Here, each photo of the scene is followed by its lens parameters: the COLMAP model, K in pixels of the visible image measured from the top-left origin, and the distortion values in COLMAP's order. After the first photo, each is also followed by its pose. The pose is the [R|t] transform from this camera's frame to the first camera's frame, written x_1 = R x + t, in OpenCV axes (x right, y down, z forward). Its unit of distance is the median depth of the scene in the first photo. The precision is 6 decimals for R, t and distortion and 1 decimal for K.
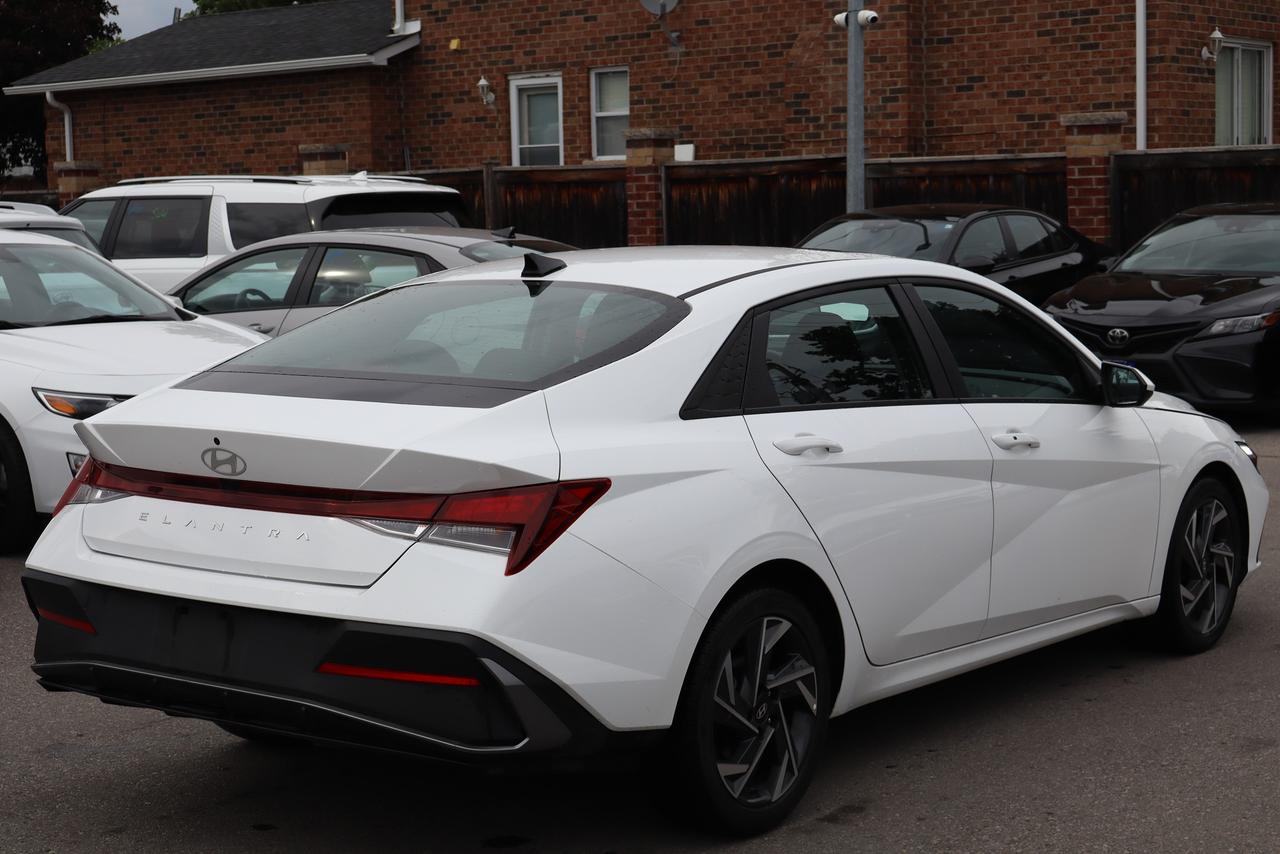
lens RADIAL K [[2266.2, 0, 640.0], [0, 2266.2, 427.0], [0, 0, 1]] dist [0.113216, 0.005518]
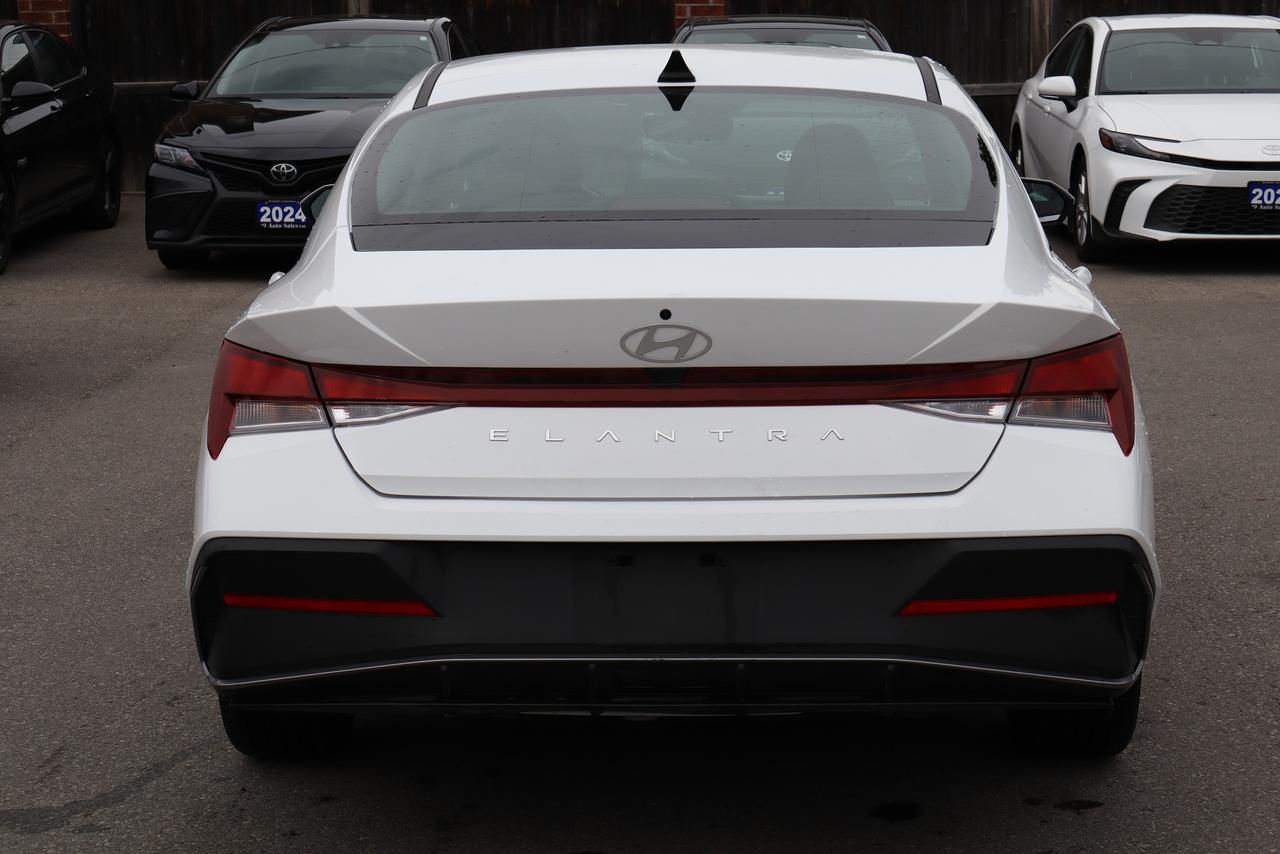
lens RADIAL K [[2602.1, 0, 640.0], [0, 2602.1, 427.0], [0, 0, 1]] dist [-0.003083, 0.320292]
pose [[0.808393, -0.093296, 0.581203, -0.255187], [0.063230, 0.995410, 0.071840, -0.006710], [-0.585237, -0.021325, 0.810582, 0.136758]]
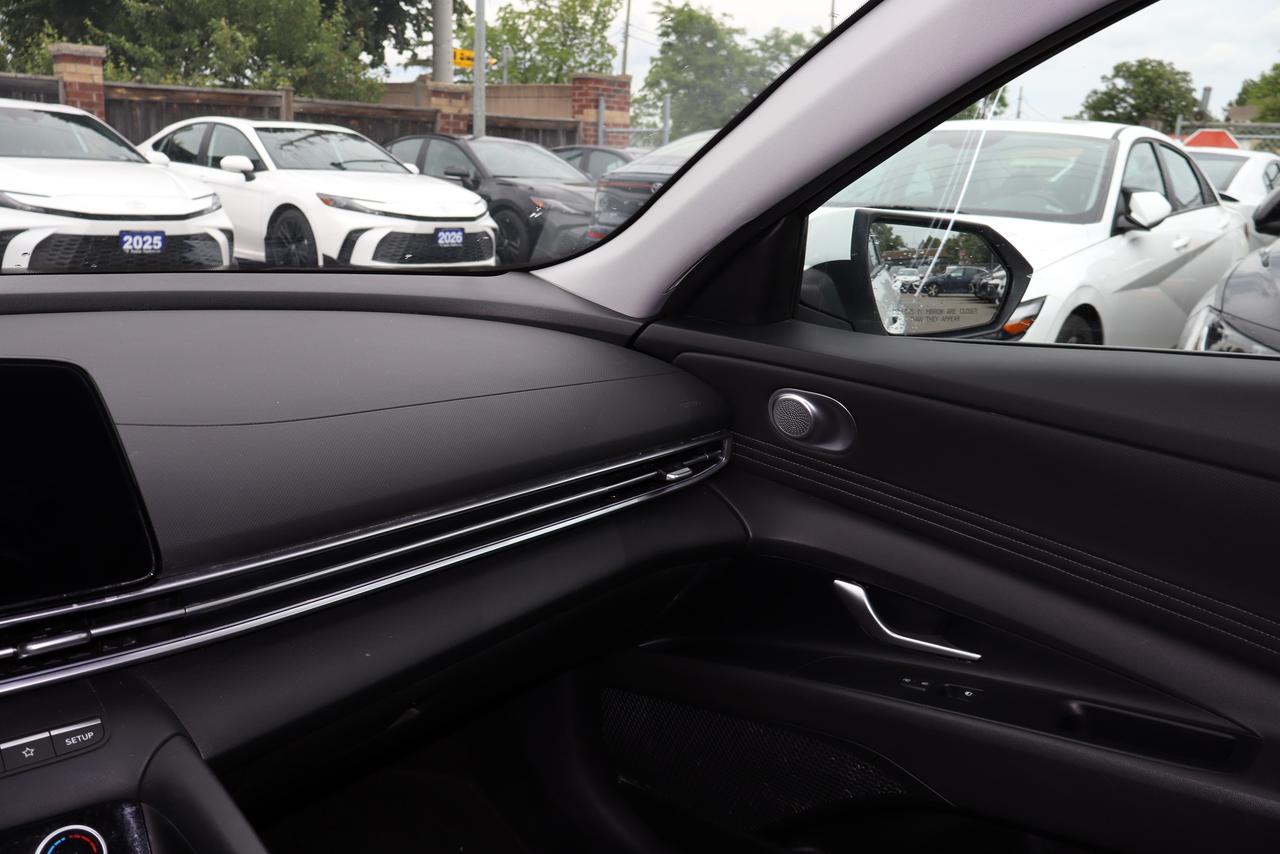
lens RADIAL K [[1064.6, 0, 640.0], [0, 1064.6, 427.0], [0, 0, 1]] dist [-0.021469, -0.004305]
pose [[0.056957, -0.219544, 0.973939, 0.026089], [0.061593, 0.974437, 0.216054, -0.015693], [-0.996475, 0.047682, 0.069023, 0.523701]]
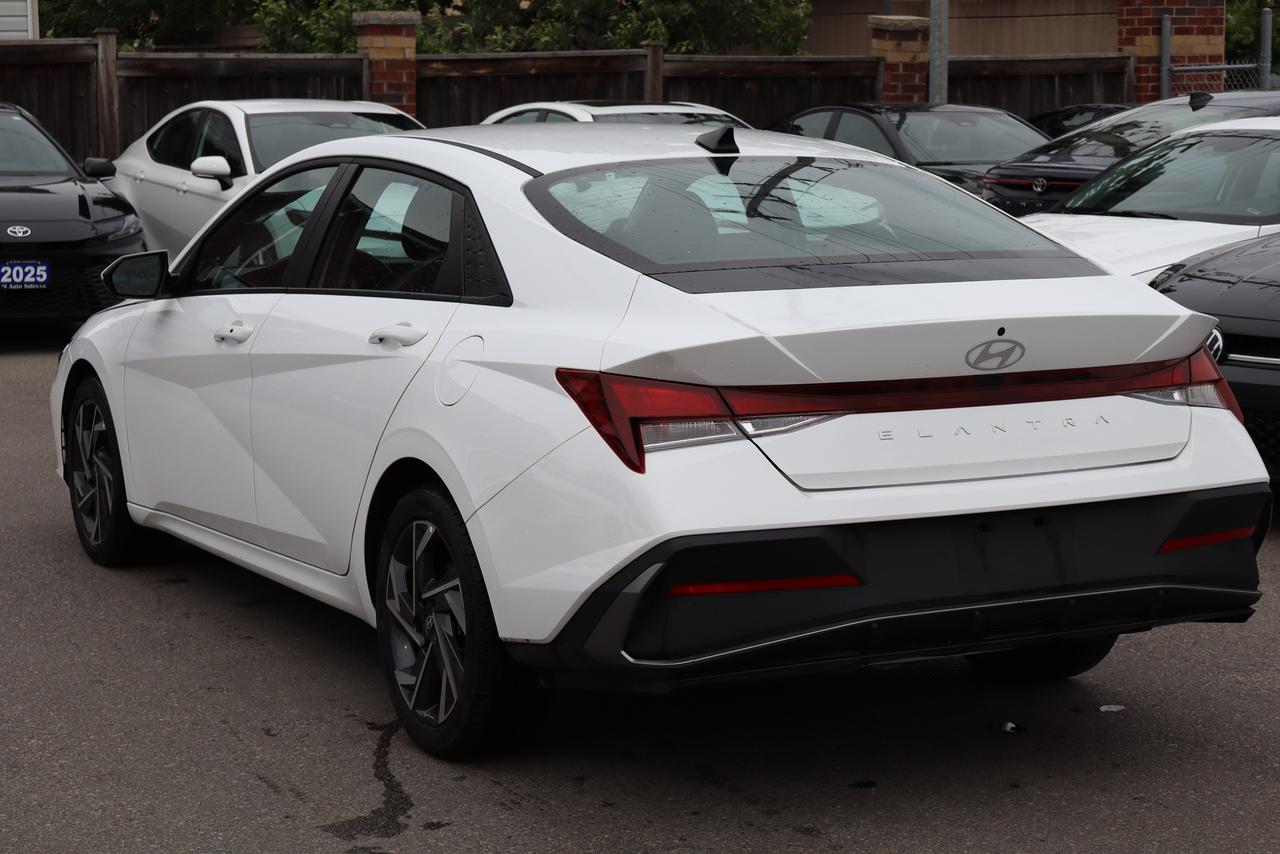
lens RADIAL K [[2631.4, 0, 640.0], [0, 2631.4, 427.0], [0, 0, 1]] dist [0.063229, 0.055916]
pose [[0.401327, -0.109676, 0.909345, -0.457545], [0.090897, 0.992673, 0.079610, -0.019957], [-0.911413, 0.050707, 0.408356, 0.273727]]
